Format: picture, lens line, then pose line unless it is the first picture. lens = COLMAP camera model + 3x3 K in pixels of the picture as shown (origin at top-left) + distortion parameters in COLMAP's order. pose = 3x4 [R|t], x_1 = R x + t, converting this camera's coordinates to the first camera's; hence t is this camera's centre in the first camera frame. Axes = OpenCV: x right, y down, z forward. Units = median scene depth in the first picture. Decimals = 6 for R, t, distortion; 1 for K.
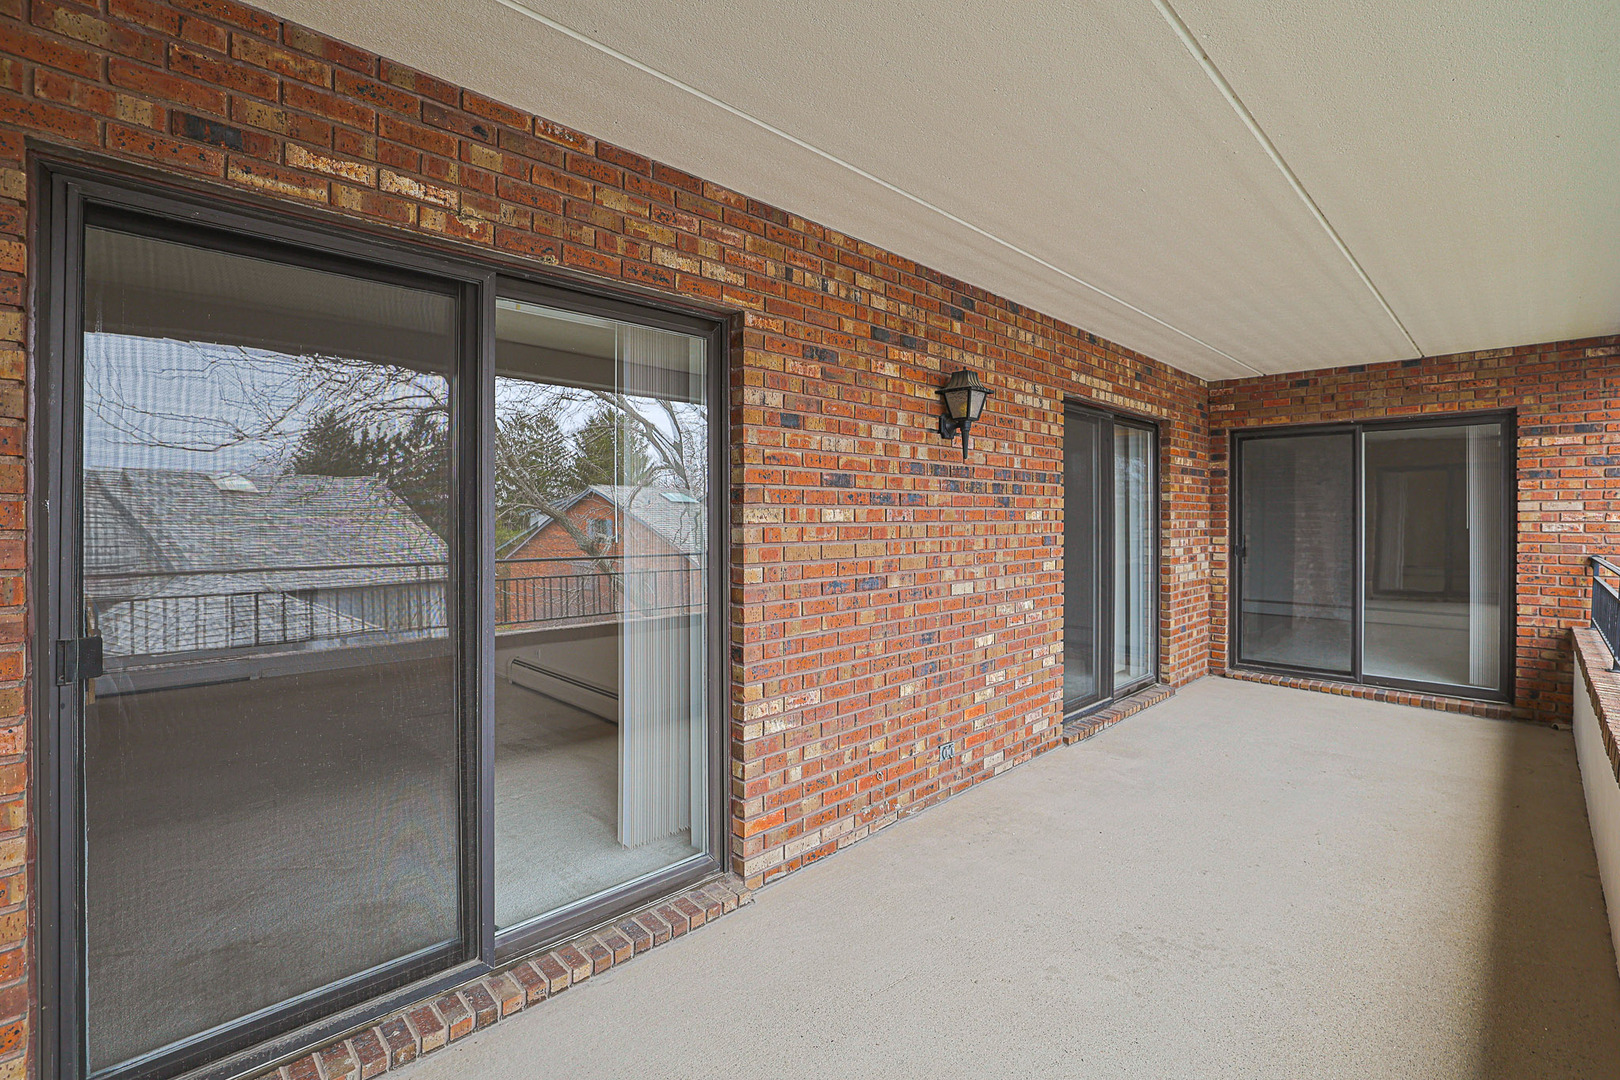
lens RADIAL K [[724.8, 0, 807.8], [0, 724.8, 518.6], [0, 0, 1]] dist [-0.020725, 0.001500]
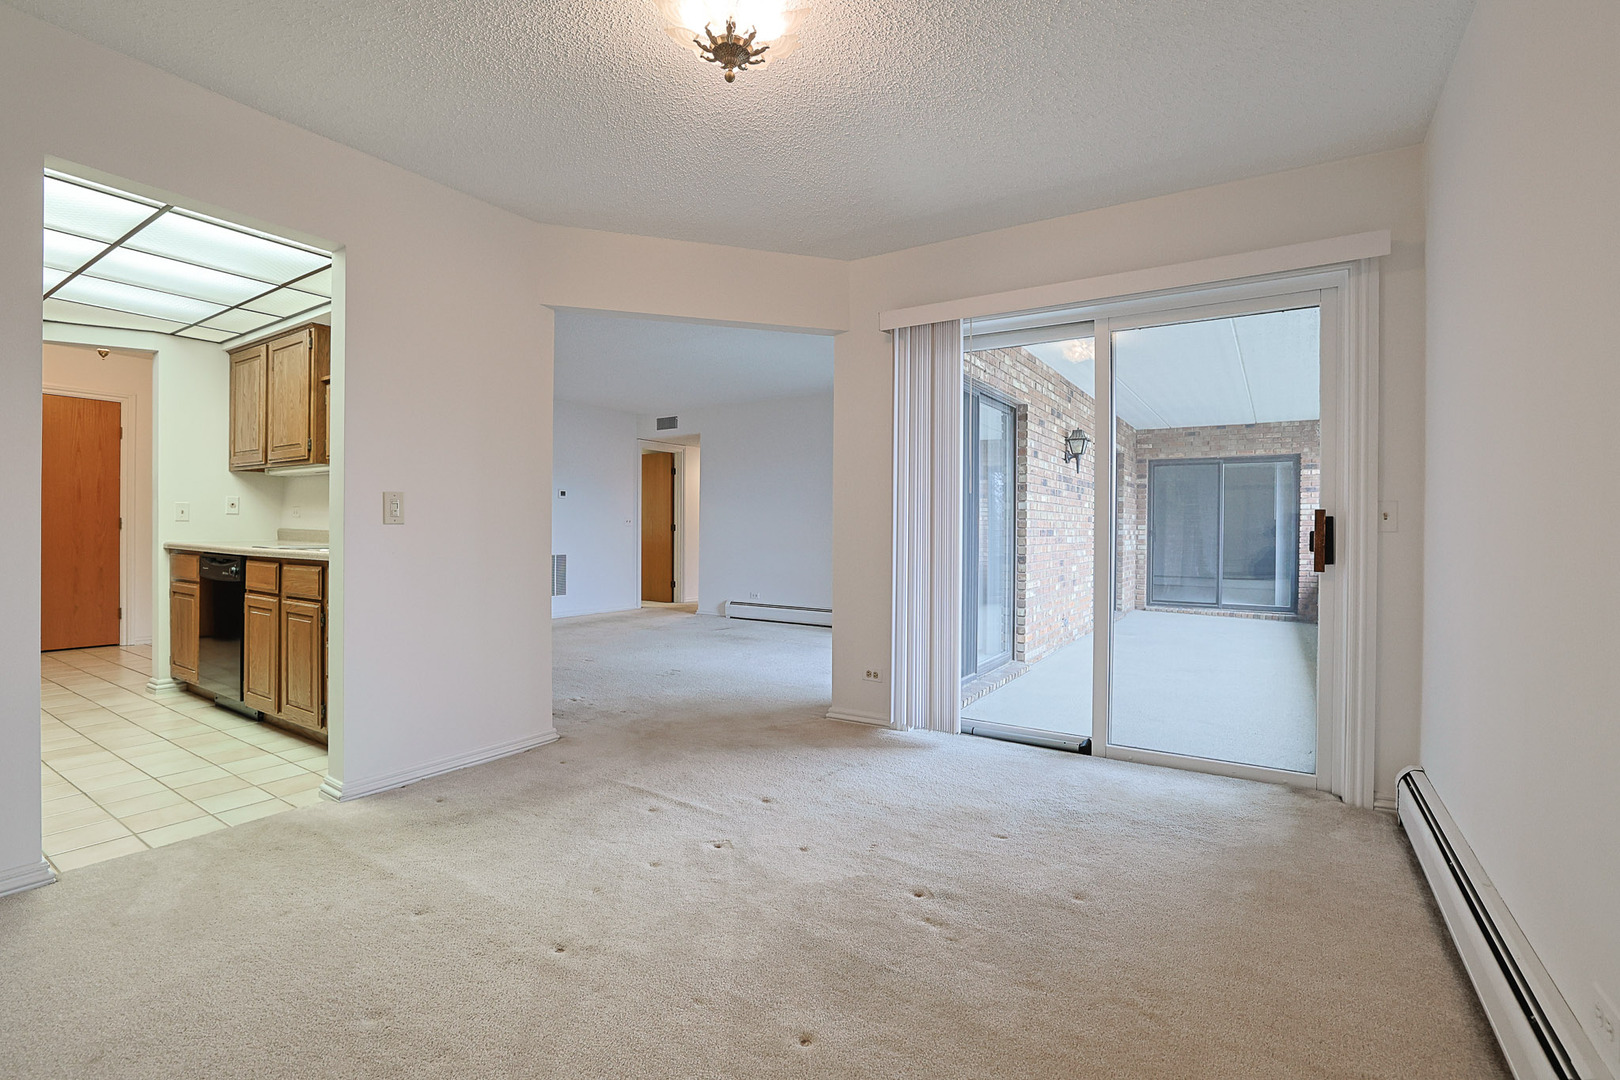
lens RADIAL K [[732.8, 0, 806.6], [0, 732.8, 538.6], [0, 0, 1]] dist [-0.024317, 0.001425]
pose [[0.975550, 0.005057, 0.219721, -0.607176], [-0.007206, 0.999934, 0.008982, 0.052835], [-0.219661, -0.010345, 0.975521, -0.507690]]
